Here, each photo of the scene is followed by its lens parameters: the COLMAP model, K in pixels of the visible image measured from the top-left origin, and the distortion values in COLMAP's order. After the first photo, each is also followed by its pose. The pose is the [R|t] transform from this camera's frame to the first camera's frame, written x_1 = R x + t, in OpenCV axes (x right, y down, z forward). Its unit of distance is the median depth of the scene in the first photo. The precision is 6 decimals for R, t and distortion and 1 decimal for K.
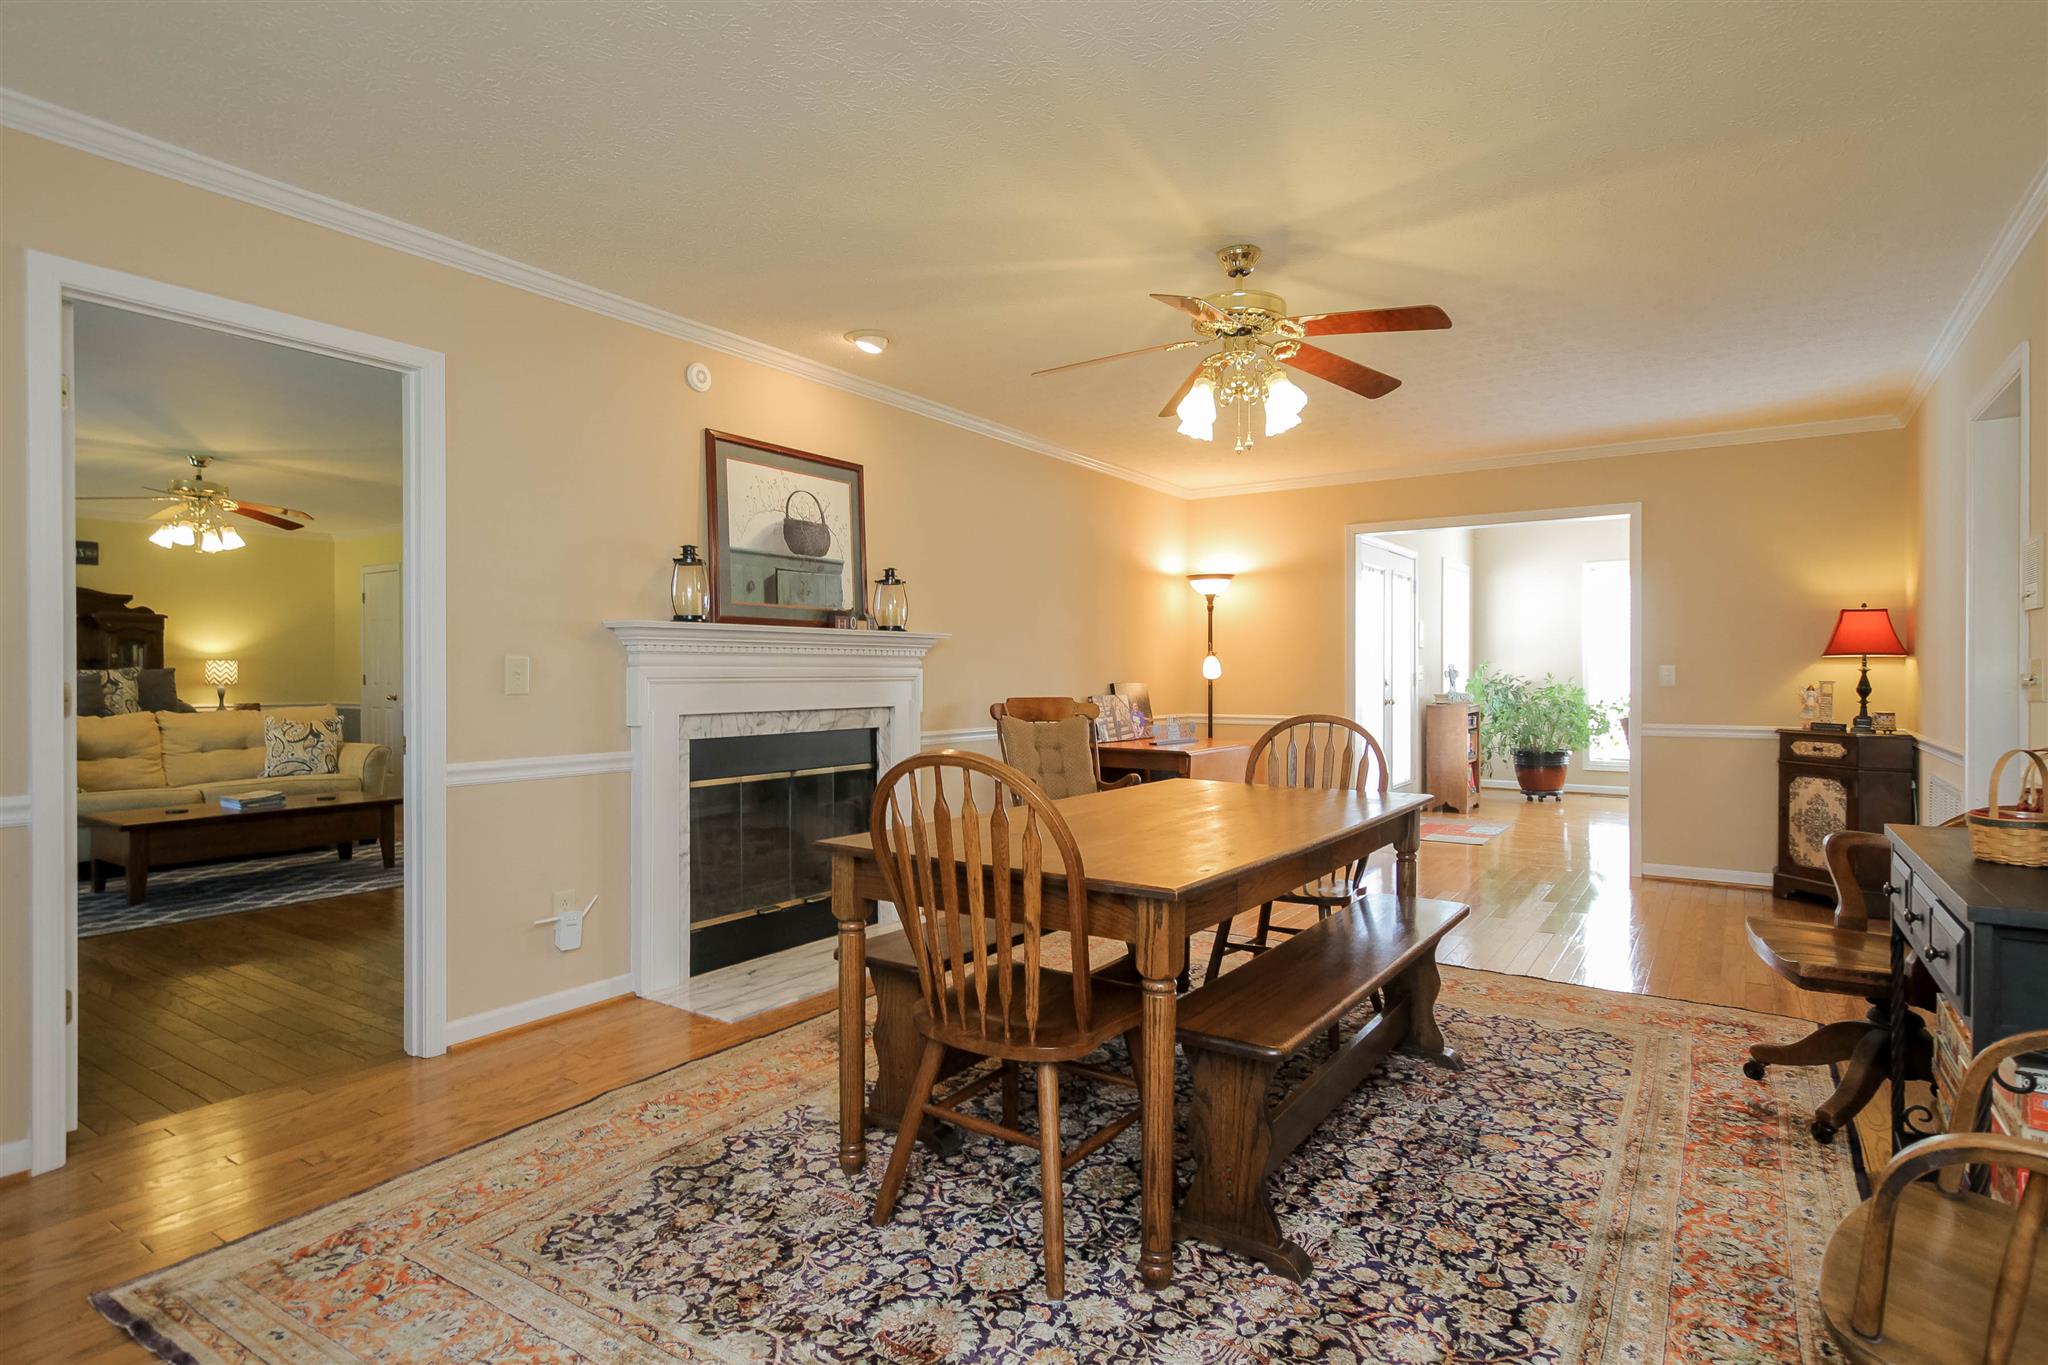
lens RADIAL K [[1056.3, 0, 1024.0], [0, 1056.3, 682.5], [0, 0, 1]] dist [0.001074, 0.000748]
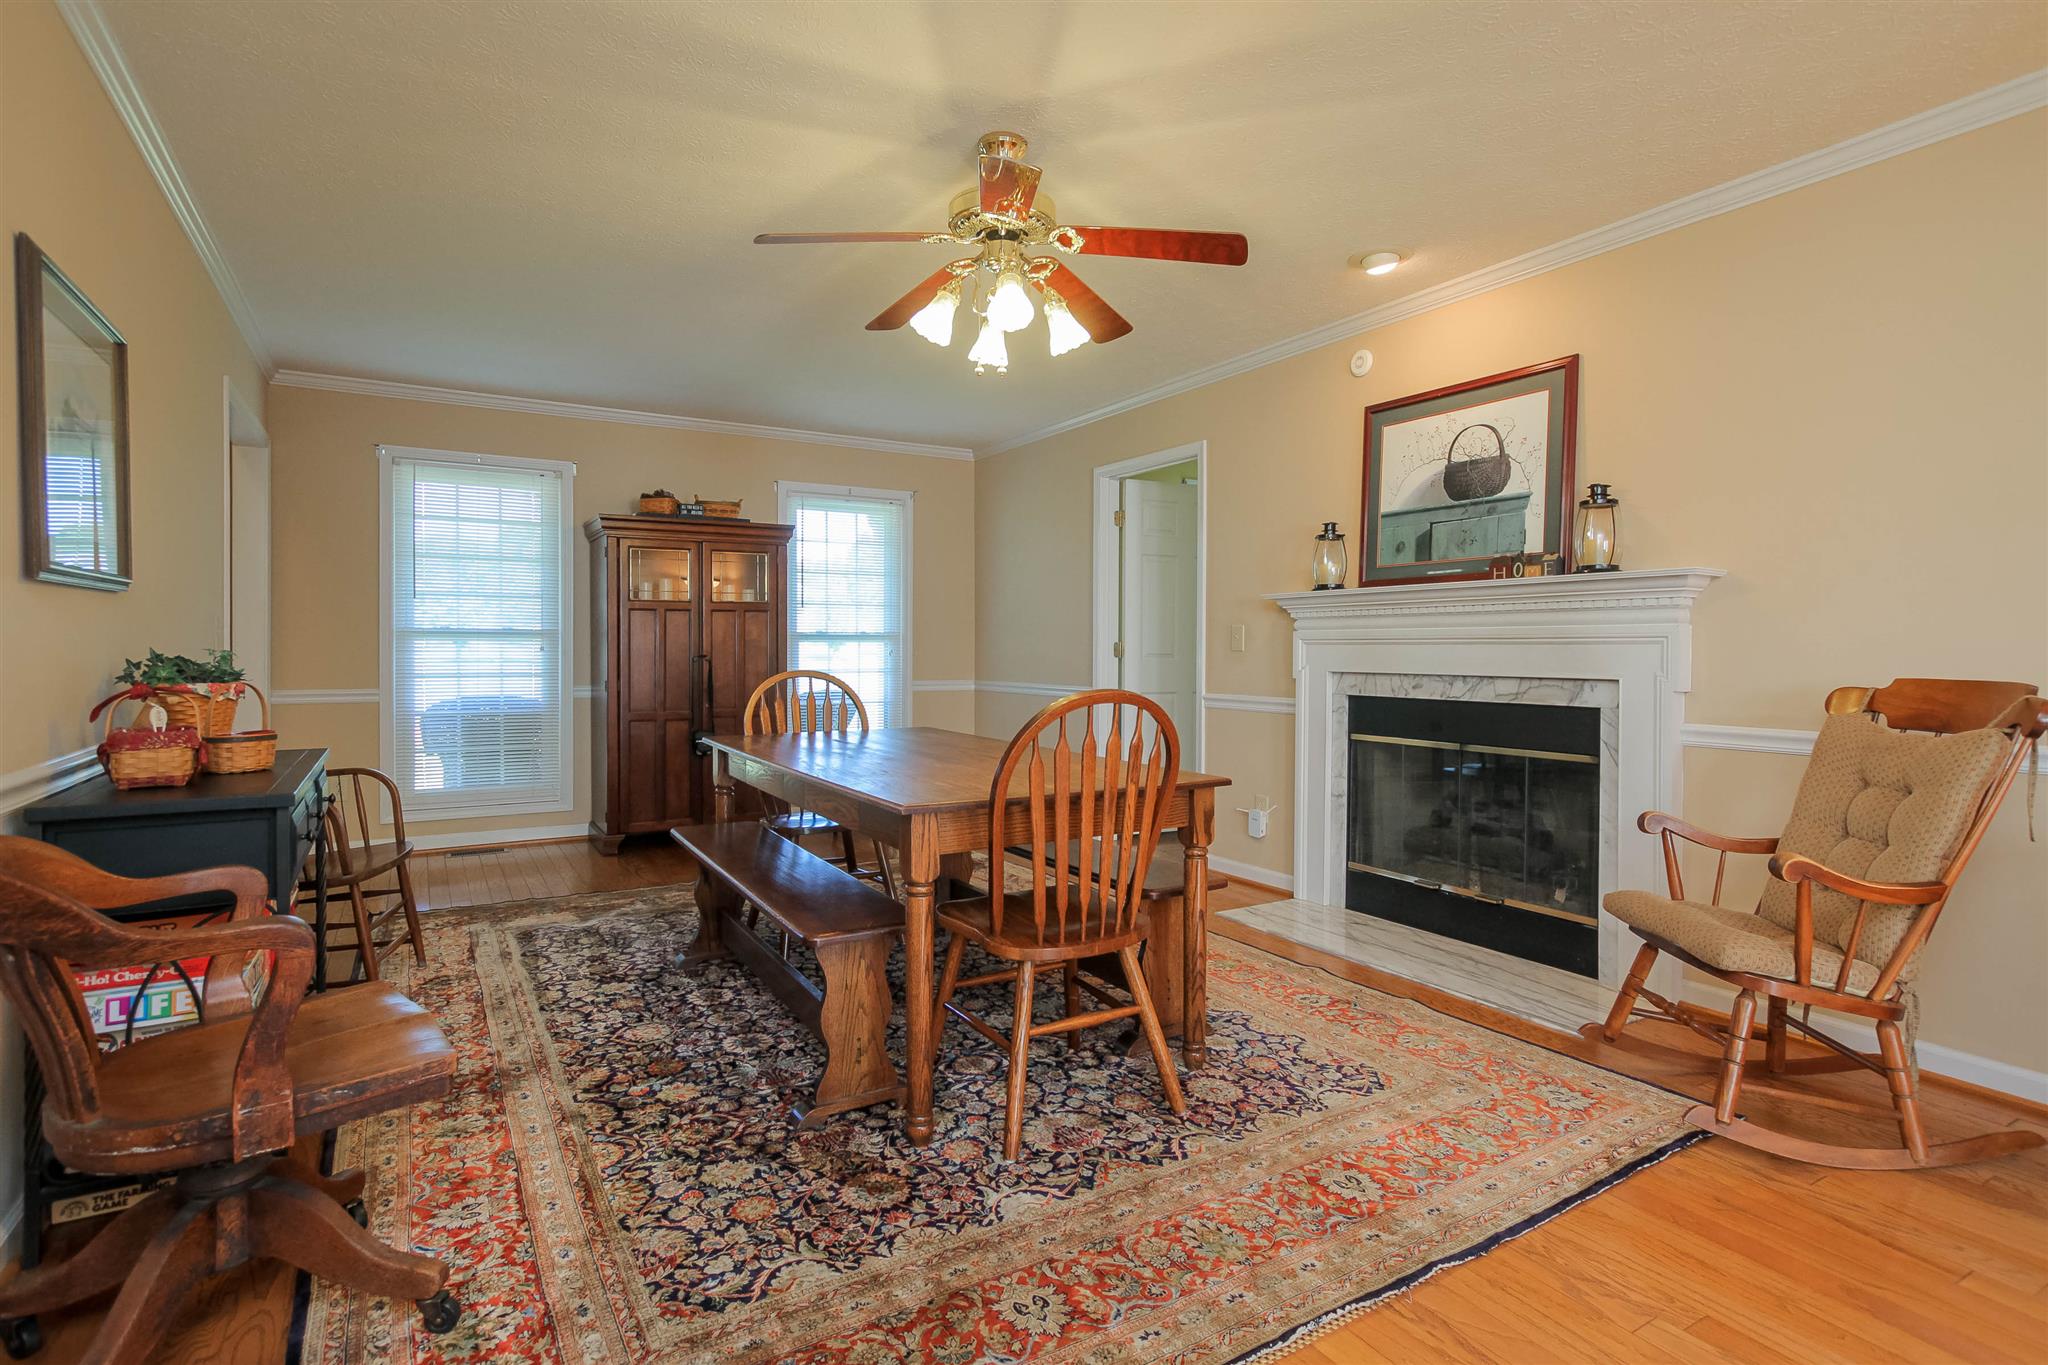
lens RADIAL K [[1015.8, 0, 1023.1], [0, 1015.8, 657.2], [0, 0, 1]] dist [0.000976, 0.000667]
pose [[-0.423601, 0.007553, -0.905817, 0.767201], [-0.009616, 0.999871, 0.012834, 0.003577], [0.905798, 0.014147, -0.423474, 1.101220]]
